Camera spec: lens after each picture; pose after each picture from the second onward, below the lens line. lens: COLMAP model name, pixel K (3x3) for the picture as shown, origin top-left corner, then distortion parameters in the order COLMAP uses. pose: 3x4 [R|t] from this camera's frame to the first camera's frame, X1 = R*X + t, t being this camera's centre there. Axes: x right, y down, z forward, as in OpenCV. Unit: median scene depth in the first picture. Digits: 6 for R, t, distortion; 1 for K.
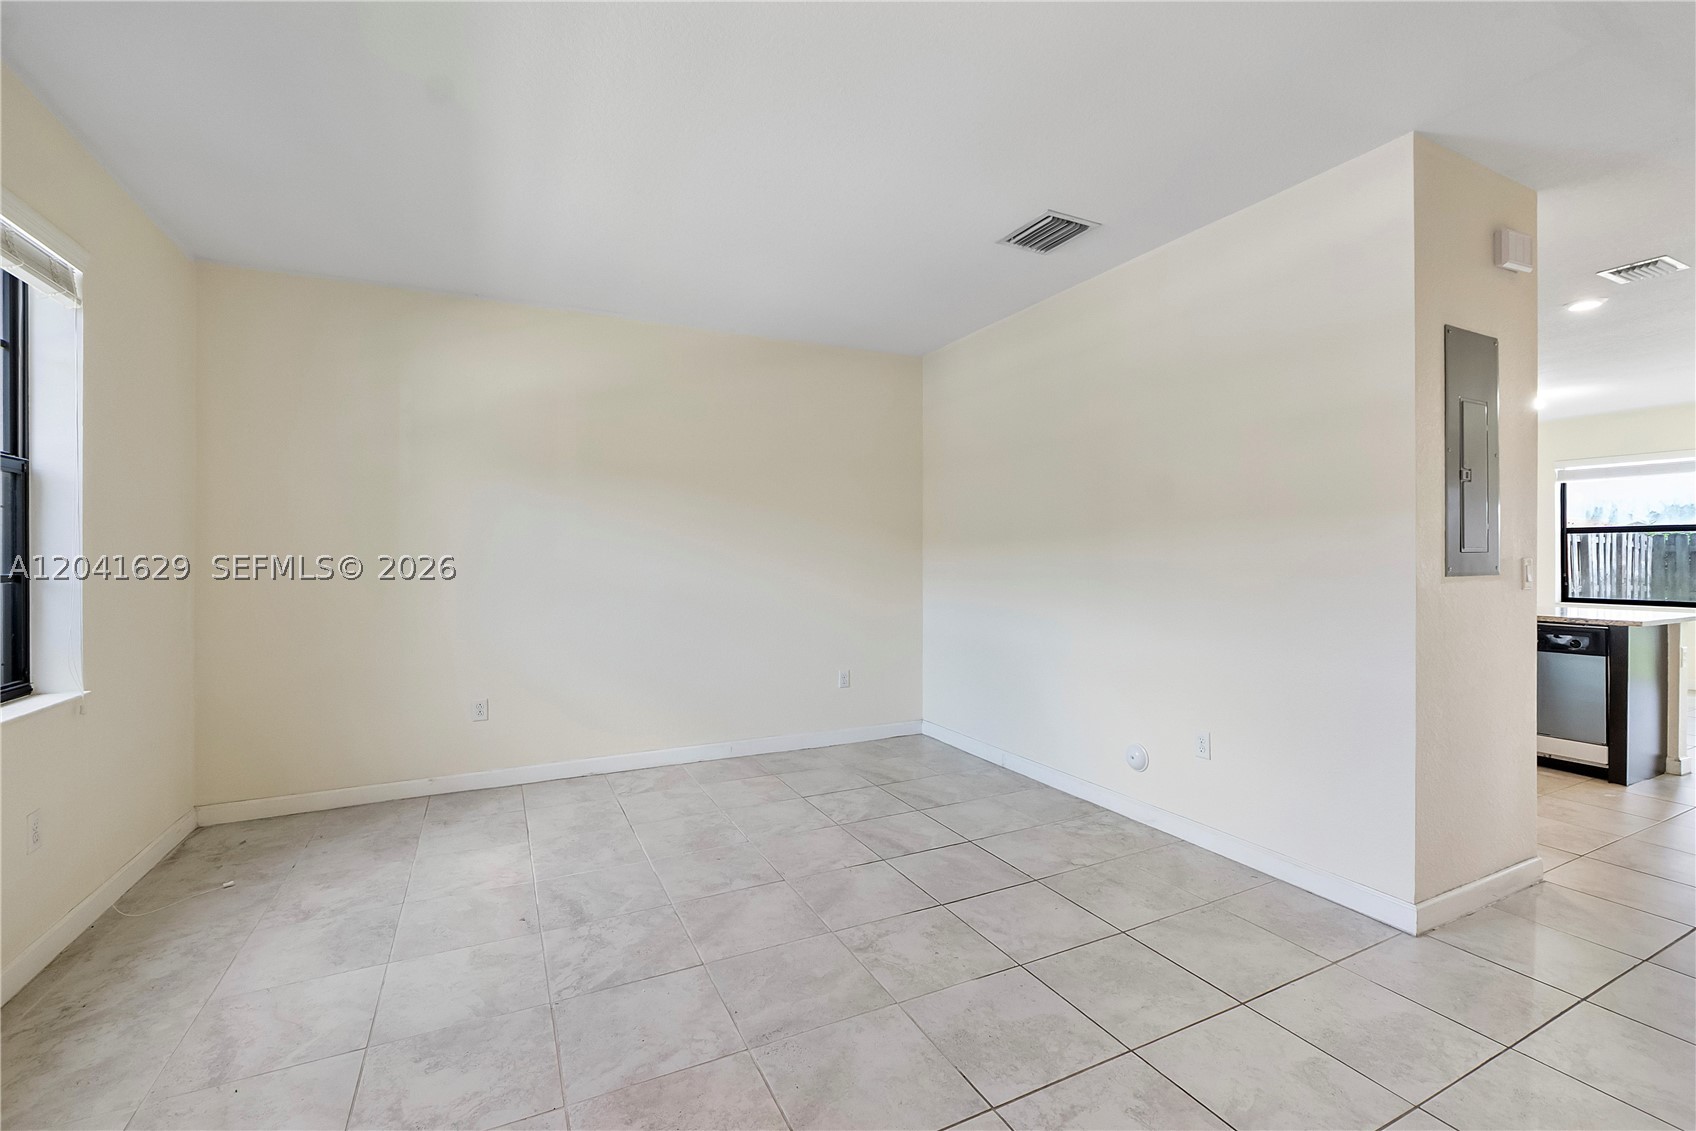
lens RADIAL K [[729.3, 0, 851.7], [0, 729.3, 559.5], [0, 0, 1]] dist [-0.004506, -0.000646]
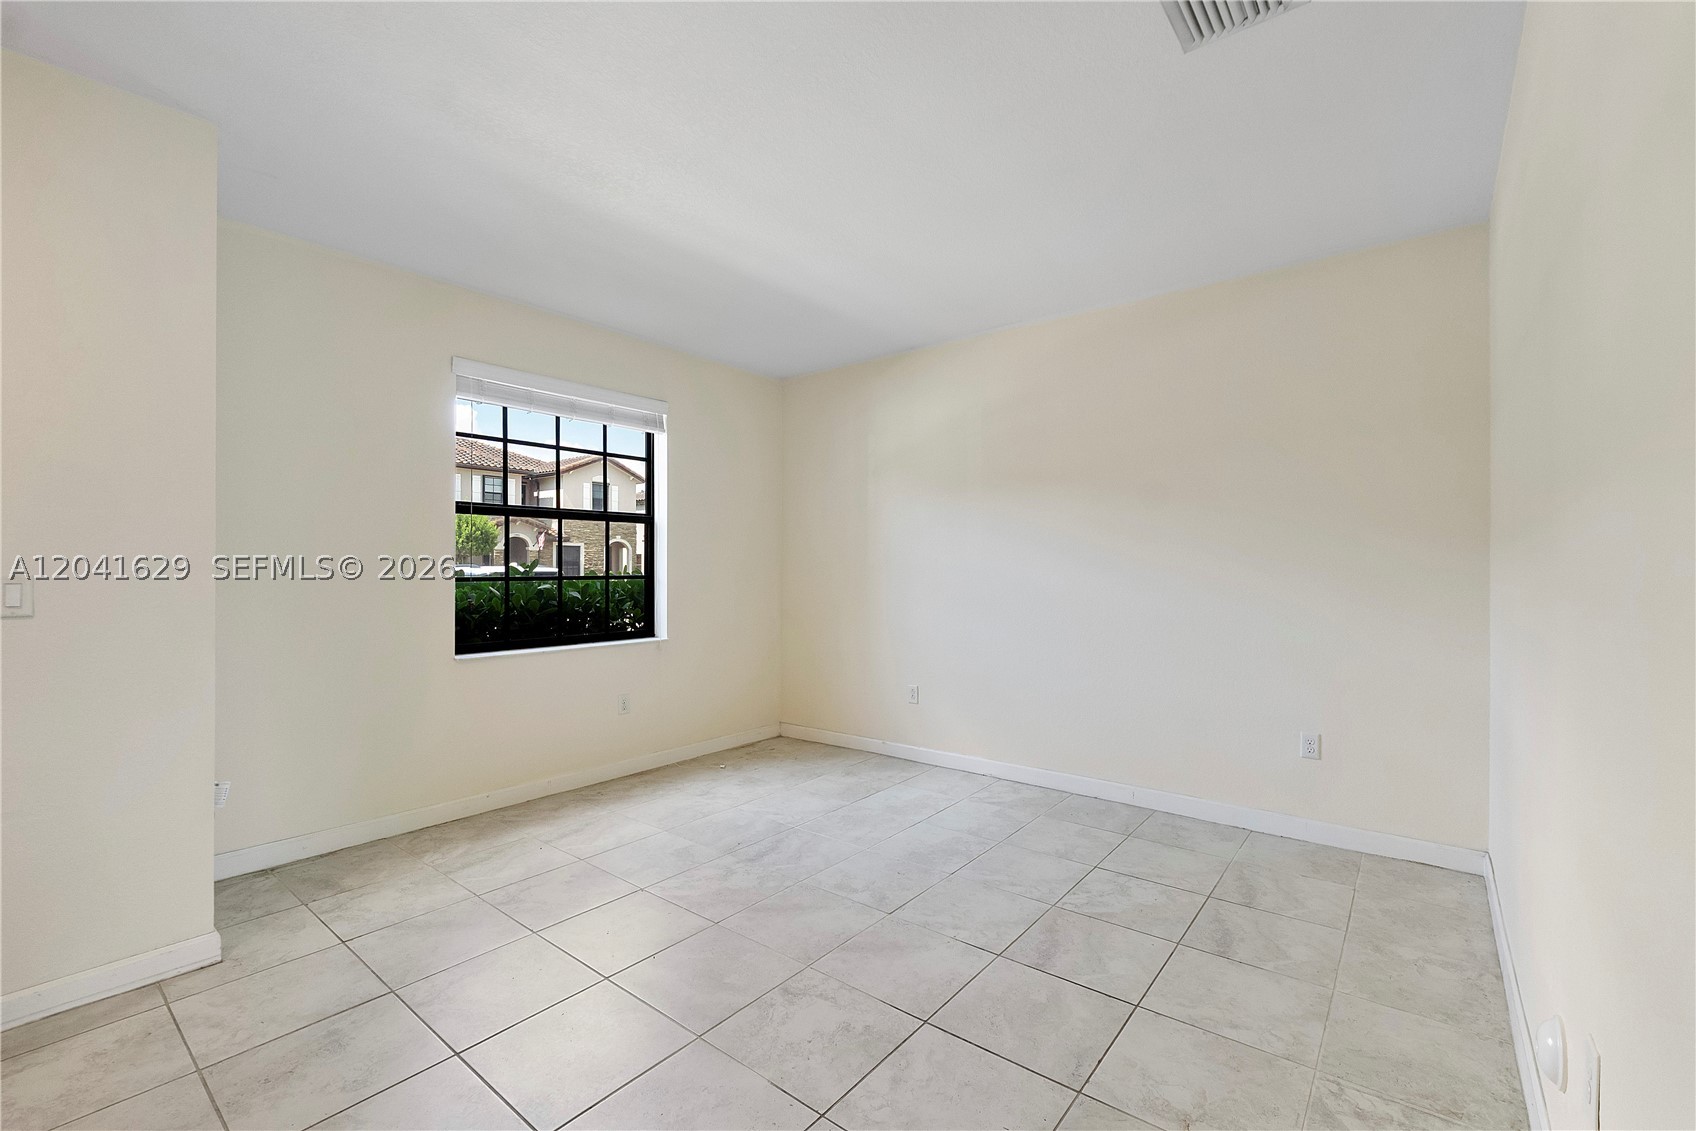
lens RADIAL K [[721.0, 0, 847.0], [0, 721.0, 565.8], [0, 0, 1]] dist [-0.004683, -0.000660]
pose [[0.417743, -0.000485, -0.908565, 0.631287], [-0.002625, 0.999995, -0.001741, -0.001624], [0.908562, 0.003112, 0.417739, 0.496838]]
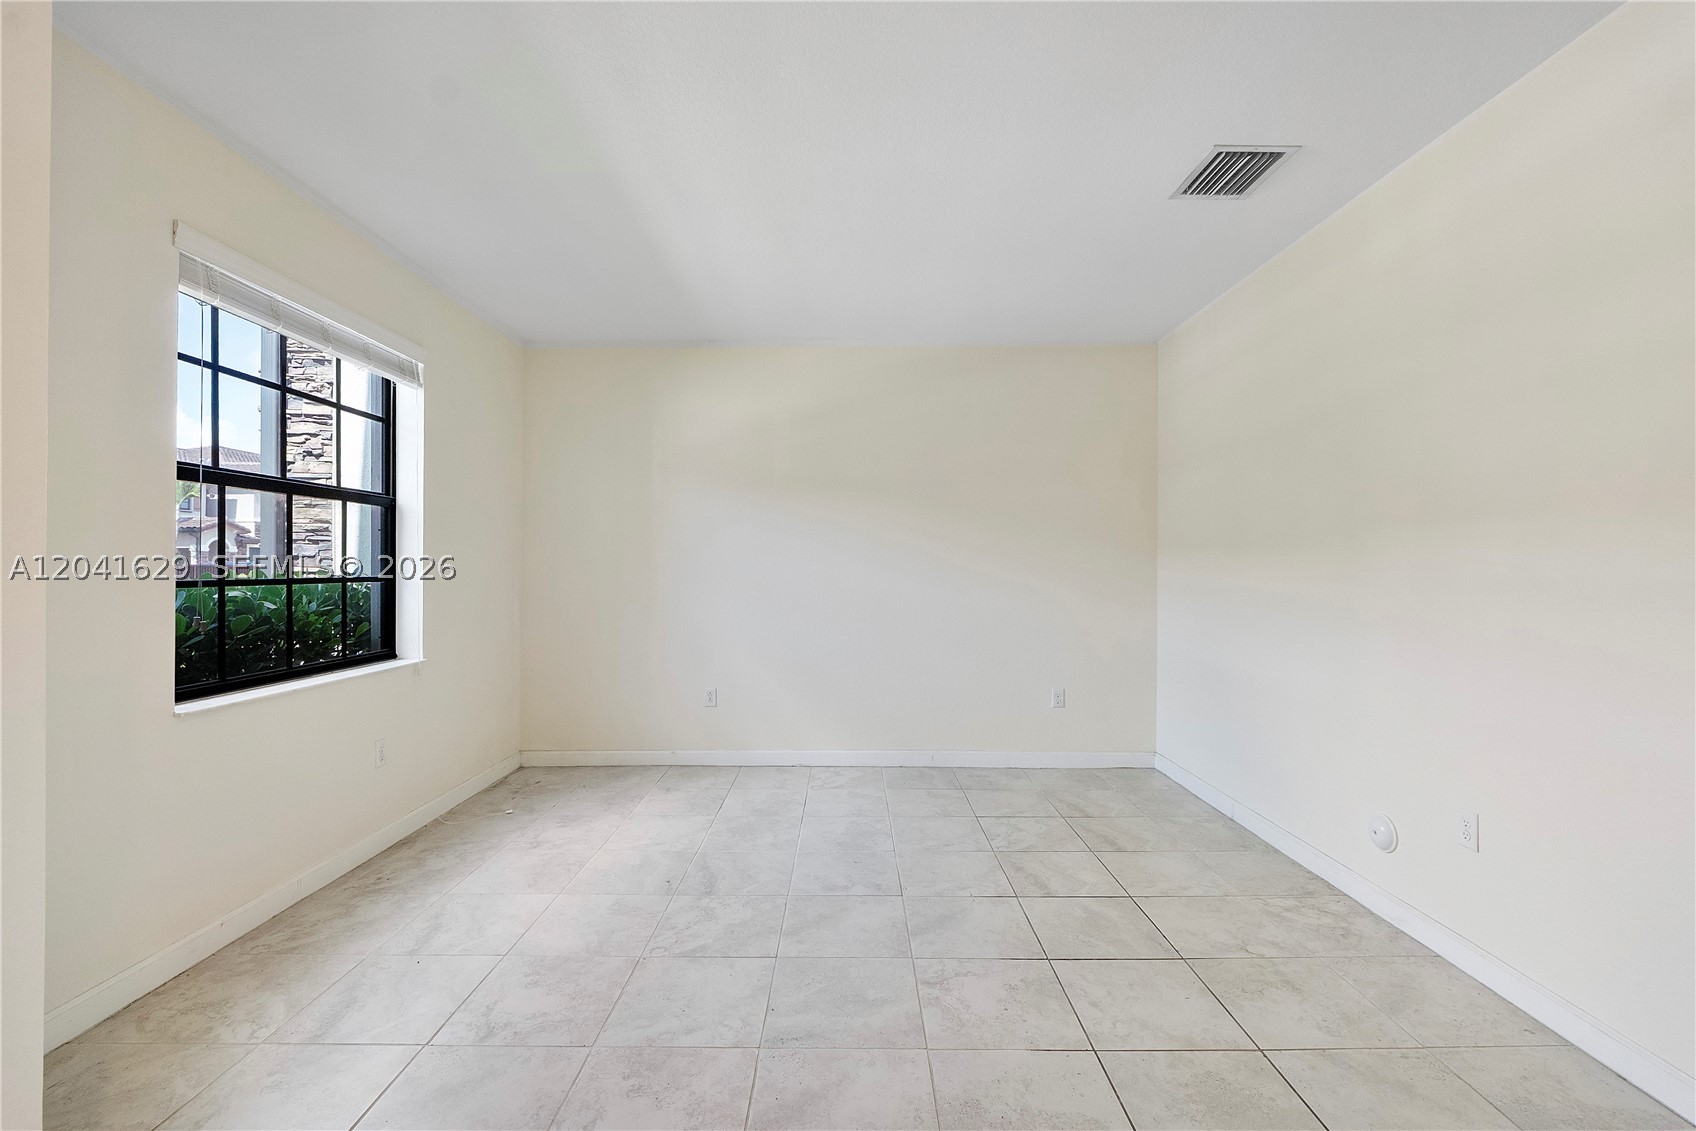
lens RADIAL K [[721.0, 0, 847.0], [0, 721.0, 565.8], [0, 0, 1]] dist [-0.004683, -0.000660]
pose [[0.894611, 0.004510, -0.446824, 0.240107], [-0.006196, 0.999978, -0.002313, -0.001927], [0.446804, 0.004838, 0.894619, 0.083991]]
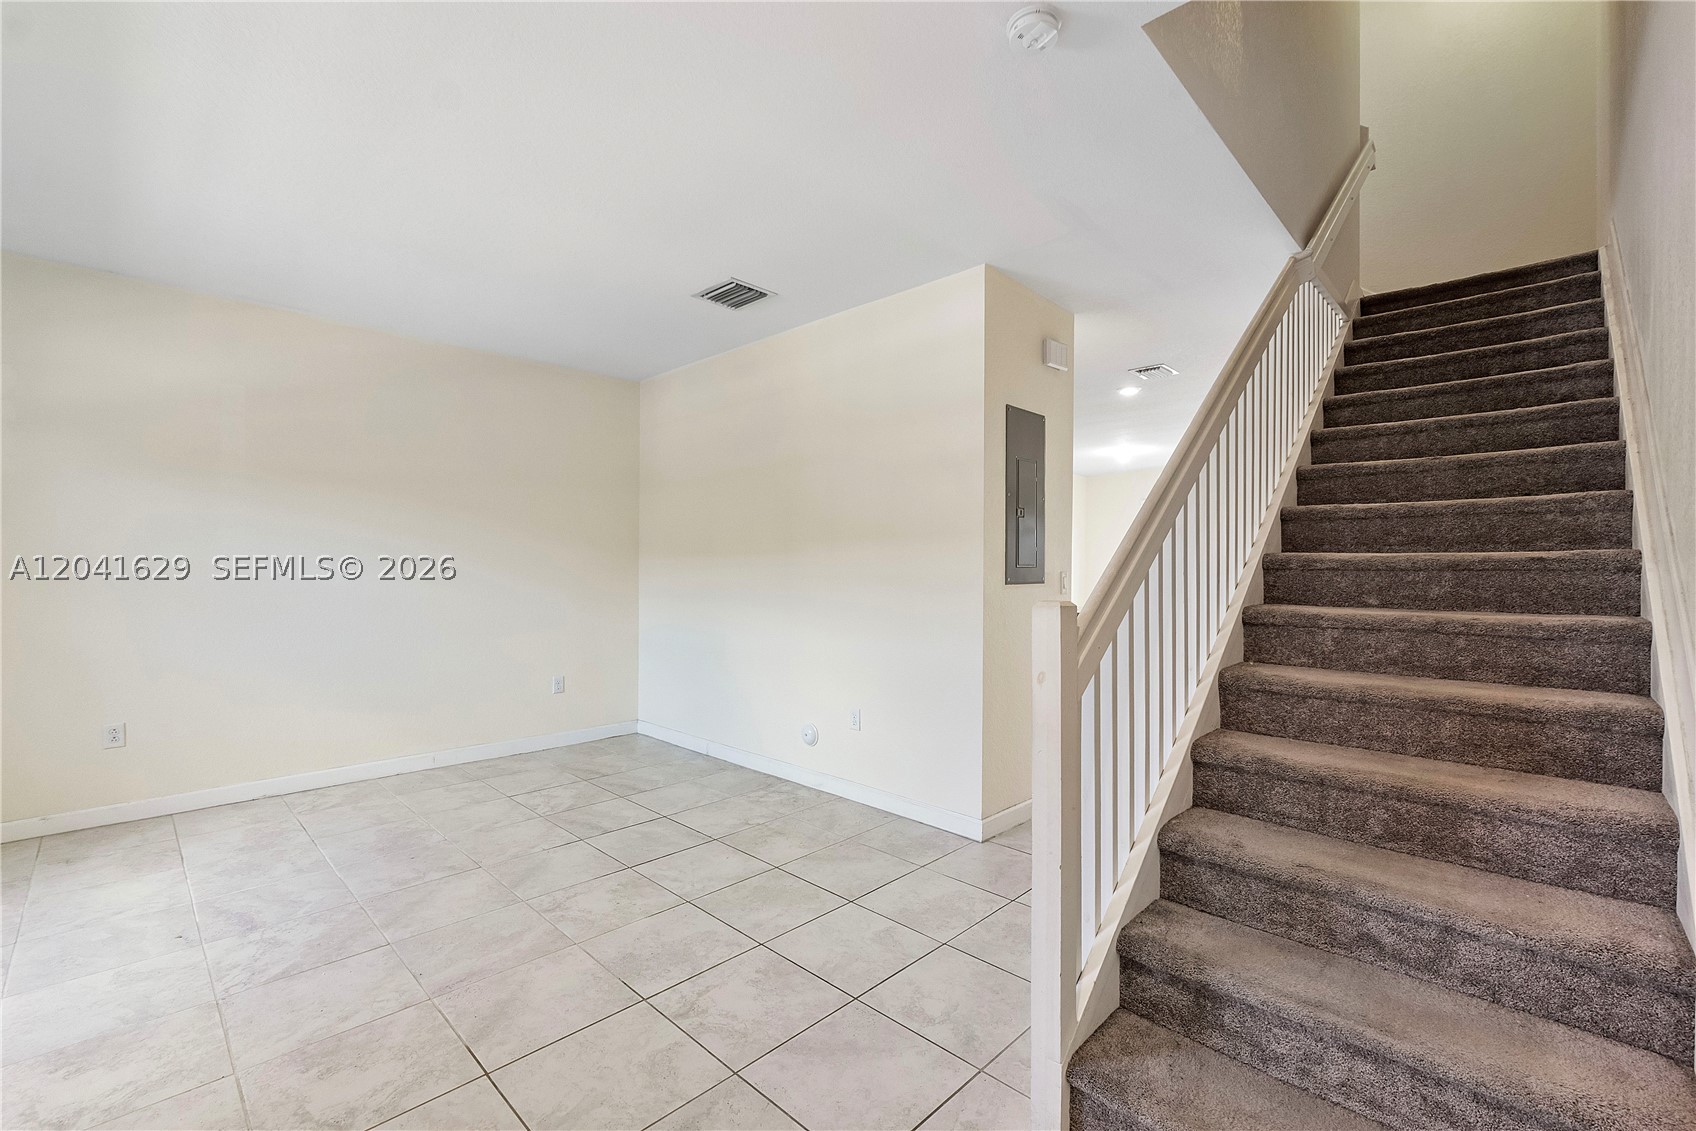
lens RADIAL K [[719.8, 0, 849.8], [0, 719.8, 569.6], [0, 0, 1]] dist [-0.005653, -0.000358]
pose [[0.942103, 0.005755, 0.335273, 0.055120], [-0.005159, 0.999983, -0.002670, 0.000613], [-0.335283, 0.000786, 0.942117, -0.159450]]
